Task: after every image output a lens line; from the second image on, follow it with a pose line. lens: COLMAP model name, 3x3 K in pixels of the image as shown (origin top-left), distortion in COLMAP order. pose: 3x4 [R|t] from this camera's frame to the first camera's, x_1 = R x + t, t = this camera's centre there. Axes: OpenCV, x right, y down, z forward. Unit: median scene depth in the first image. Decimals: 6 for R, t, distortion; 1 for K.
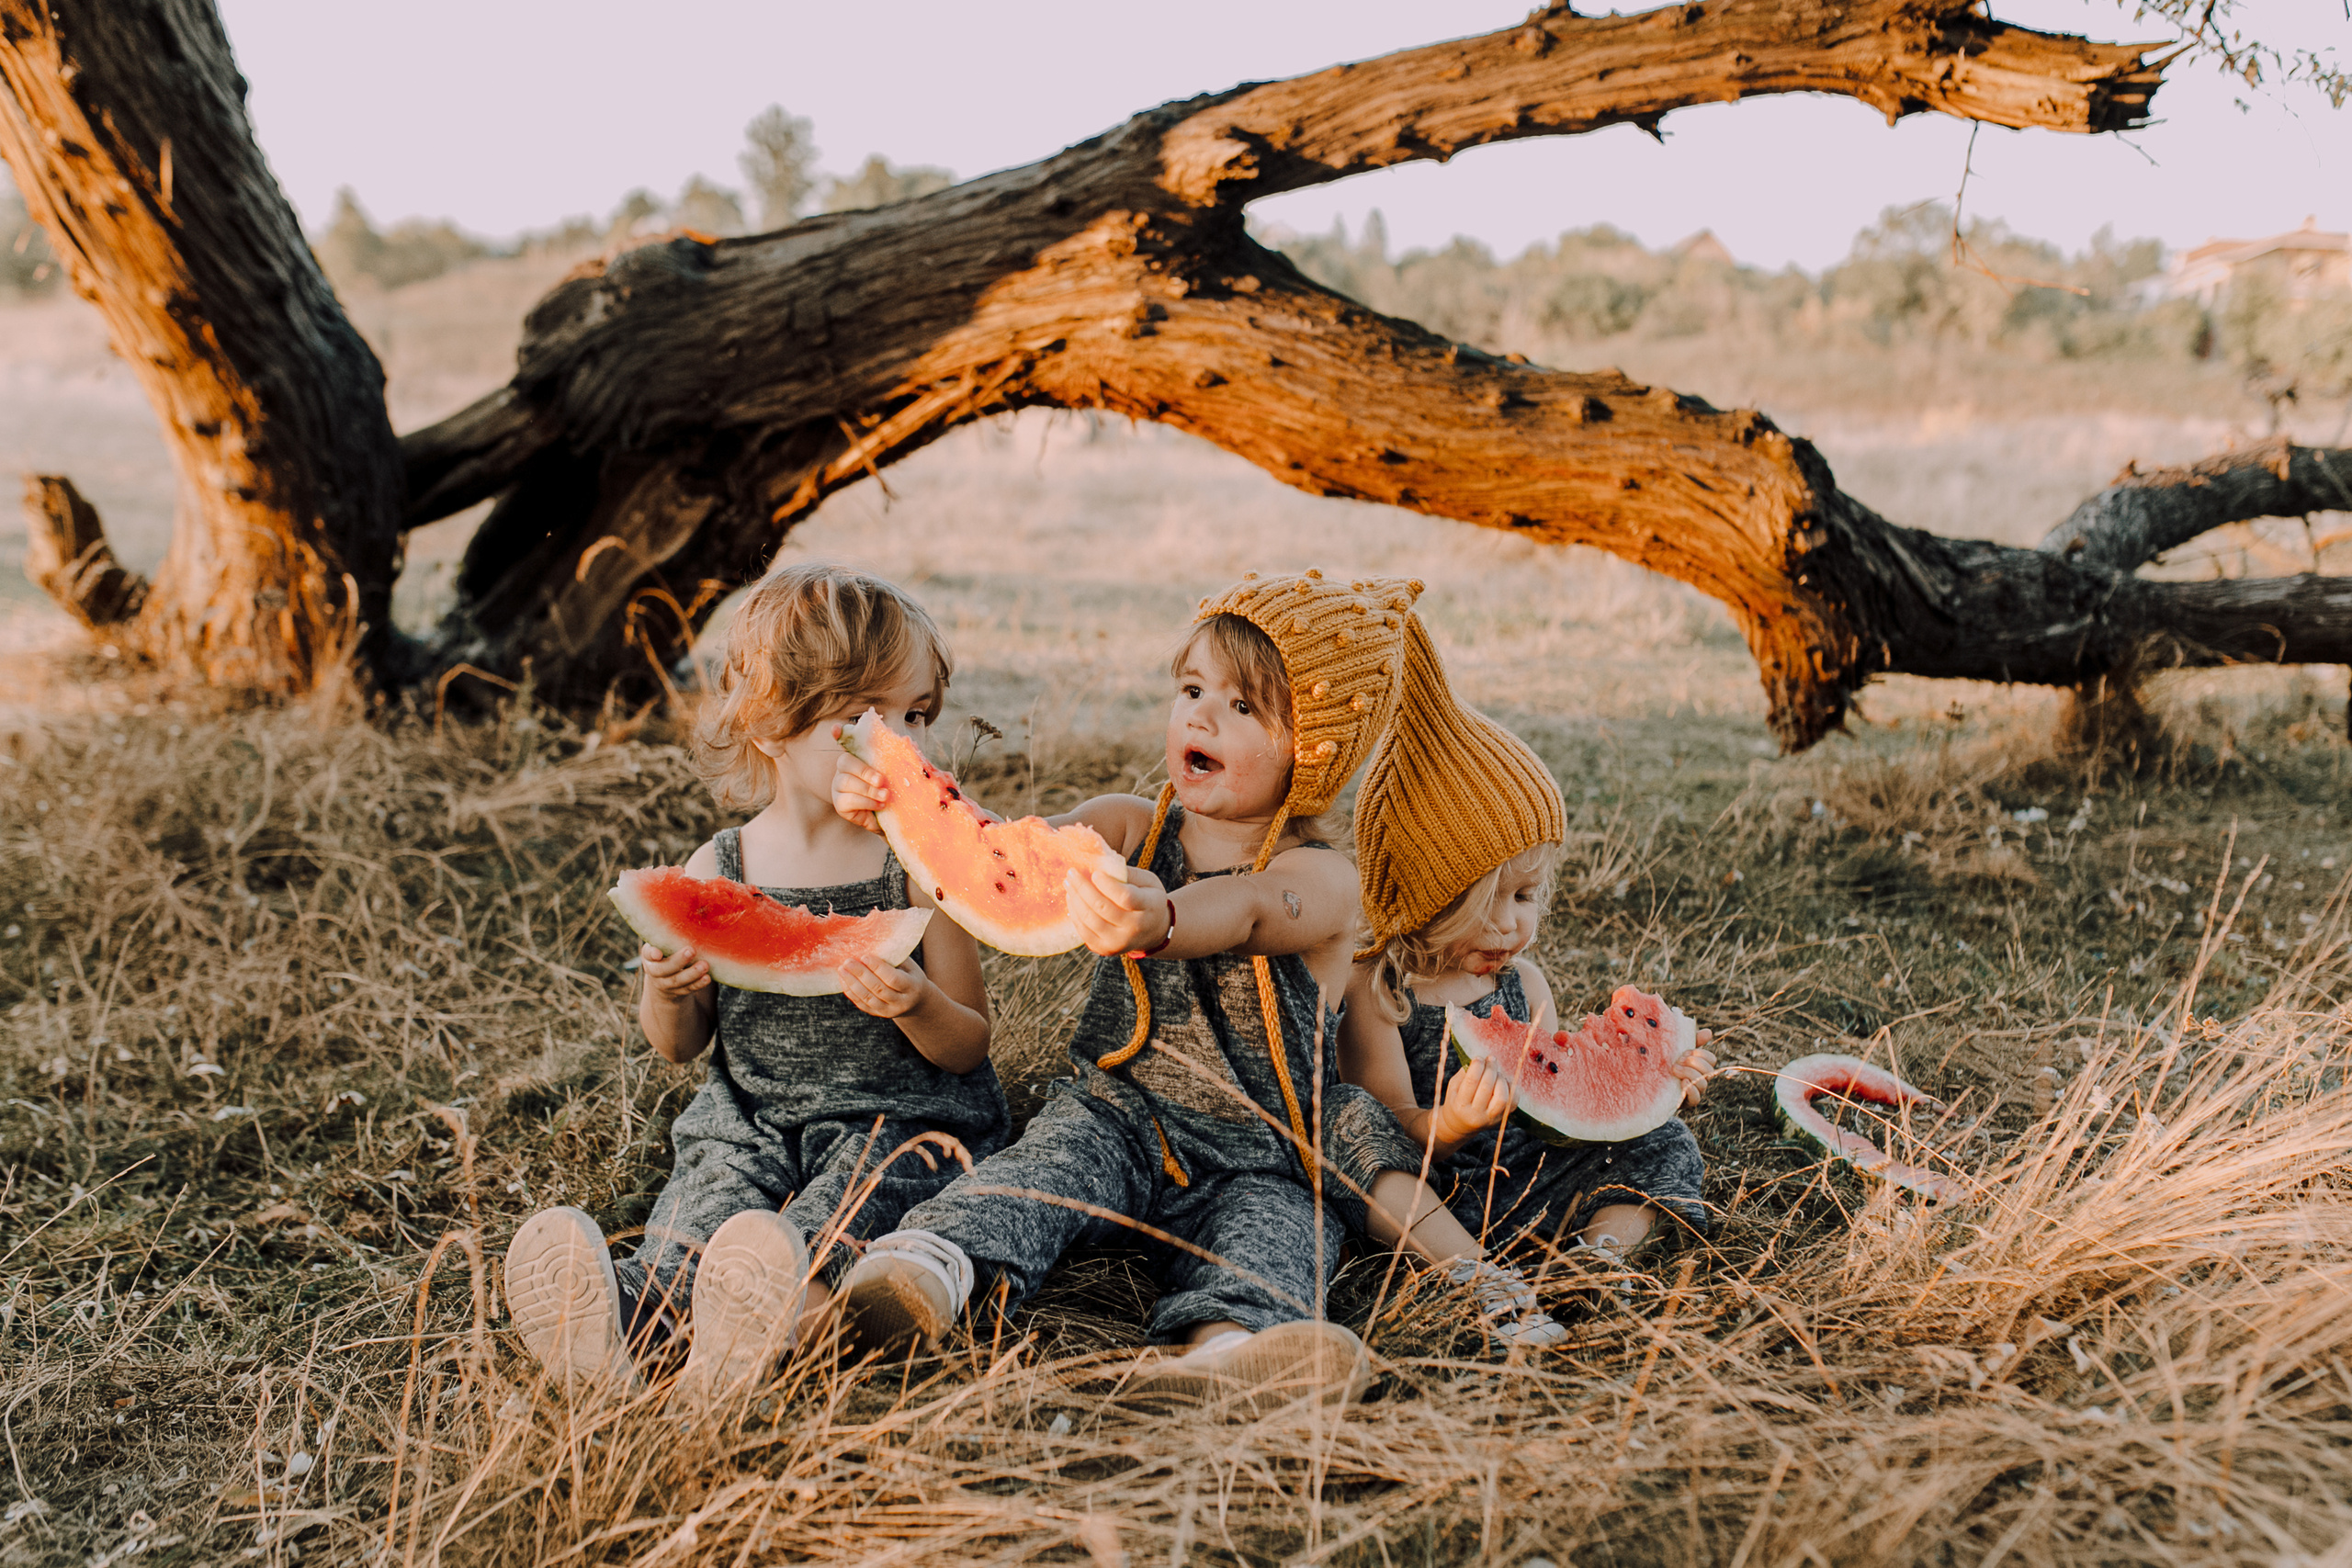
lens RADIAL K [[2289.7, 0, 1176.0], [0, 2289.7, 784.0], [0, 0, 1]] dist [0.008238, -0.001484]
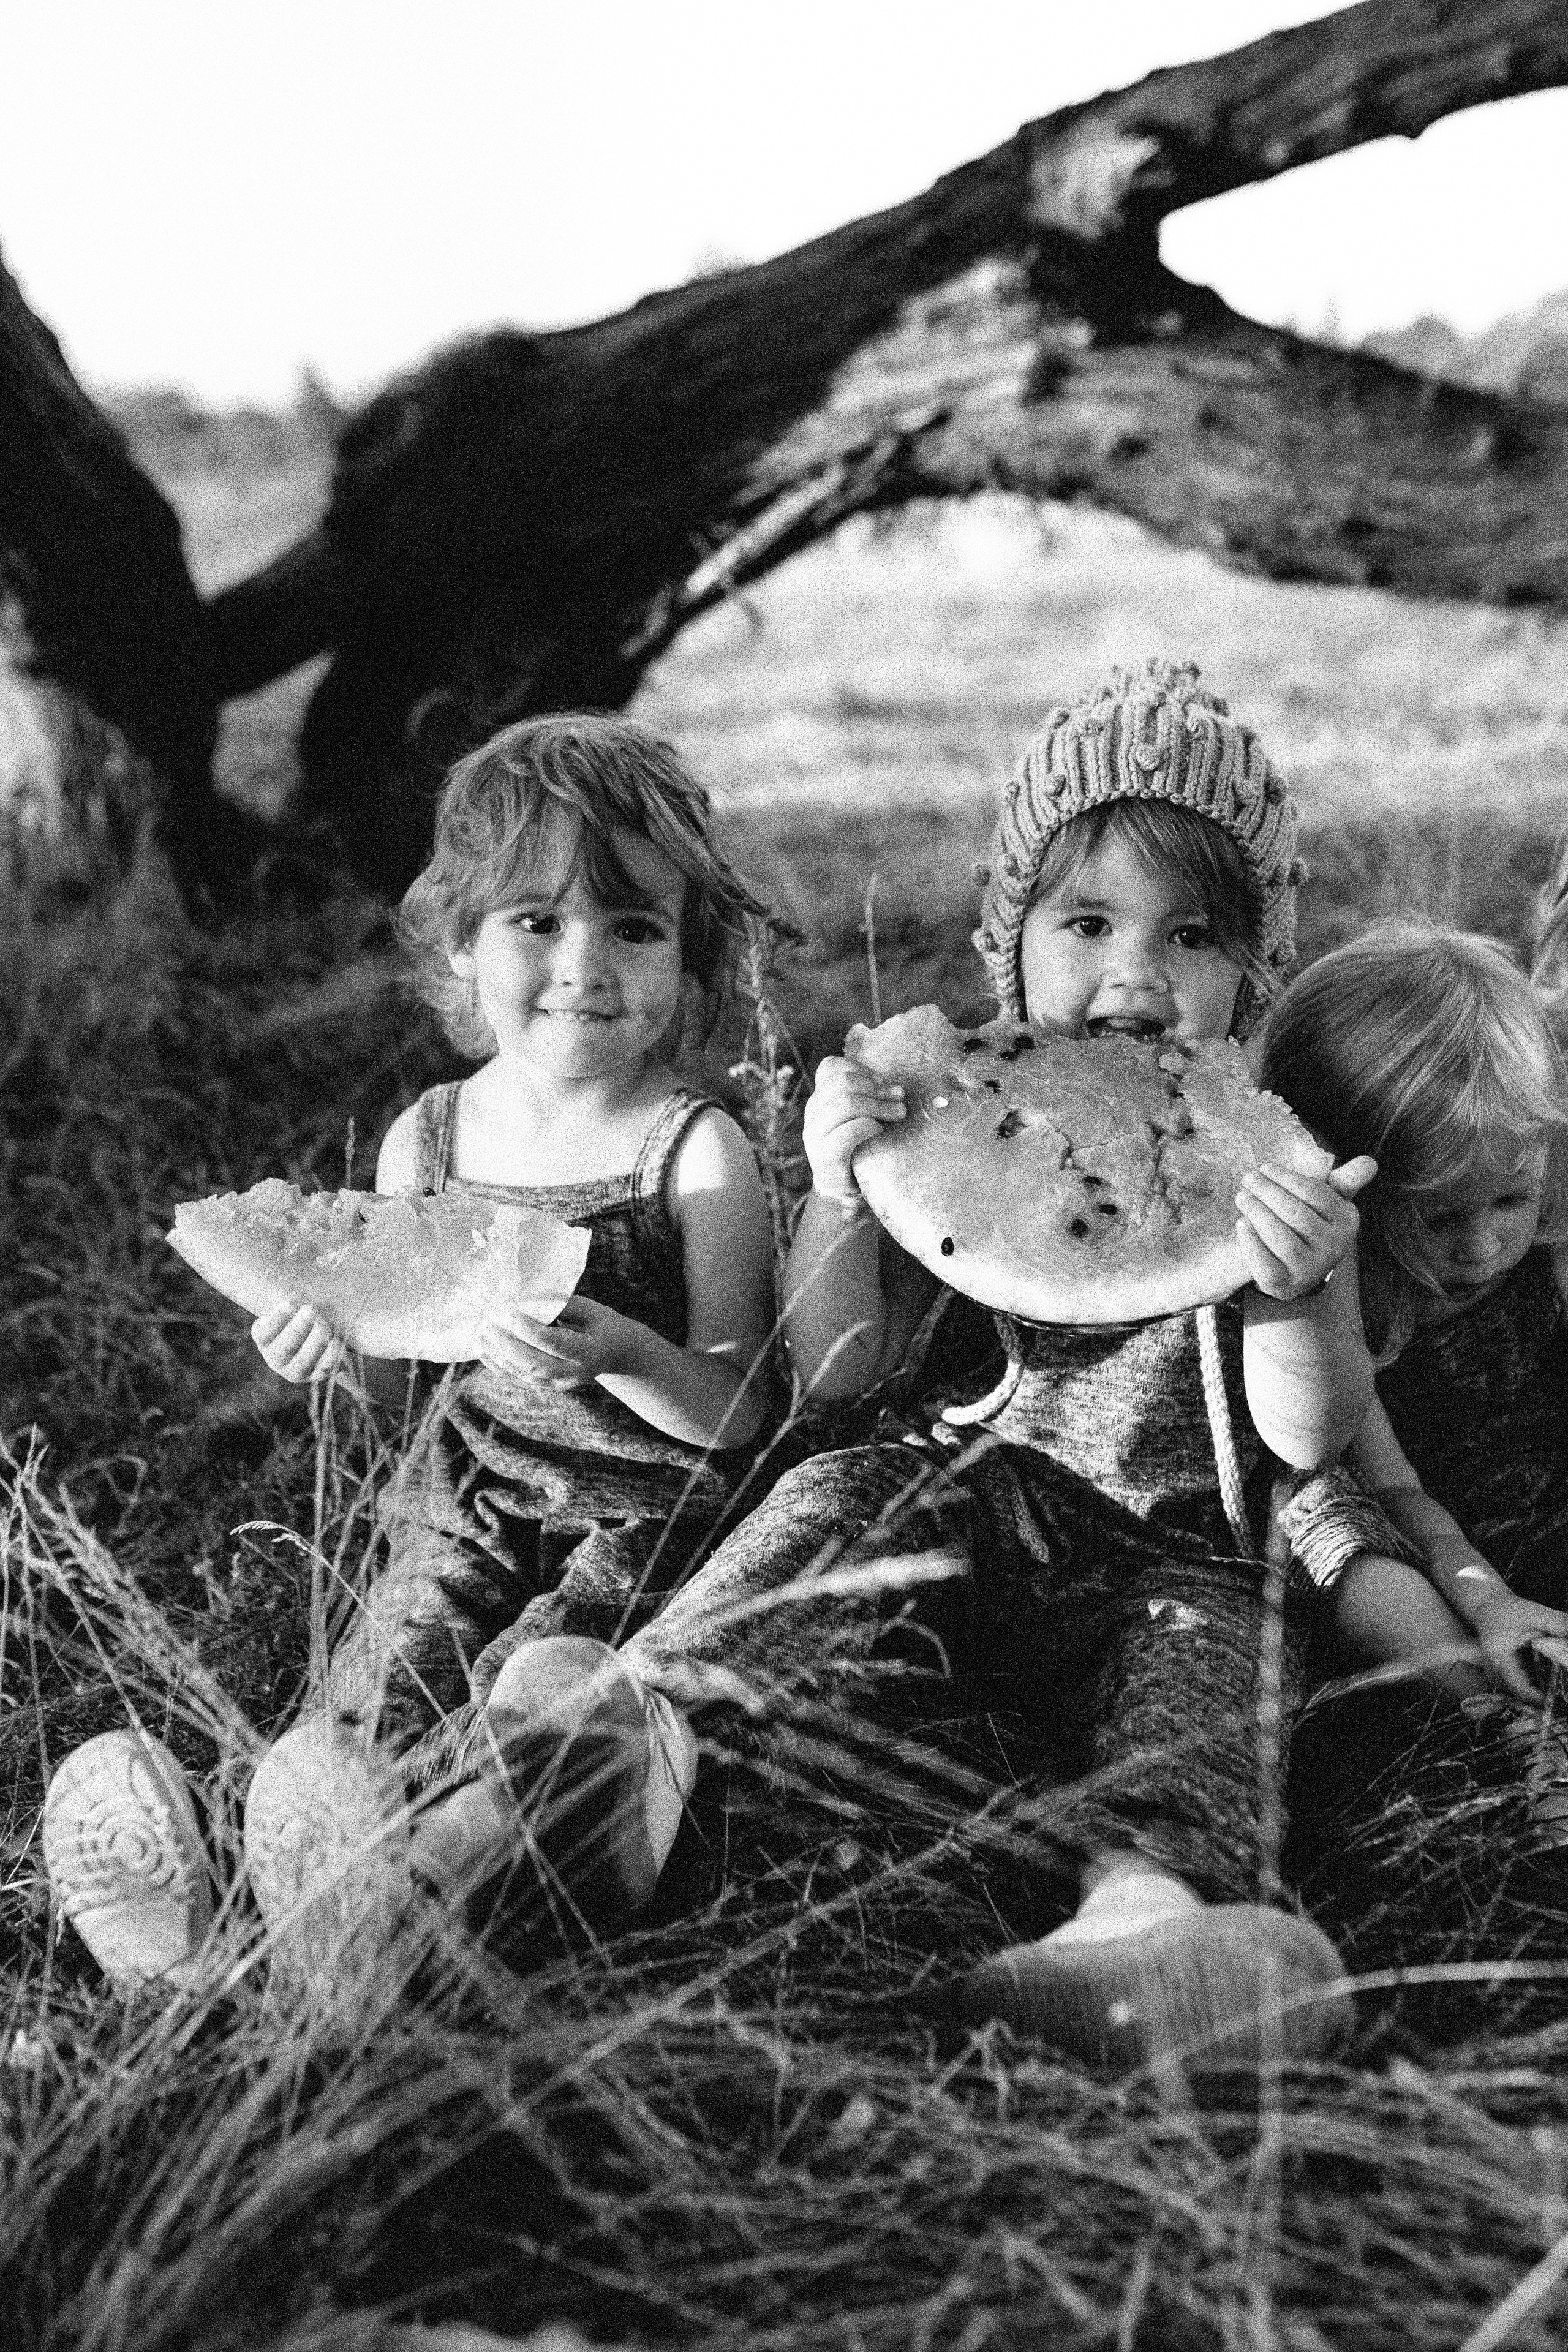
lens RADIAL K [[2299.8, 0, 779.0], [0, 2299.8, 1129.3], [0, 0, 1]] dist [-0.106962, 0.277977]
pose [[0.986338, -0.035318, -0.160905, 0.014634], [0.050687, 0.994428, 0.092431, -0.015289], [0.156744, -0.099324, 0.982632, 0.152399]]
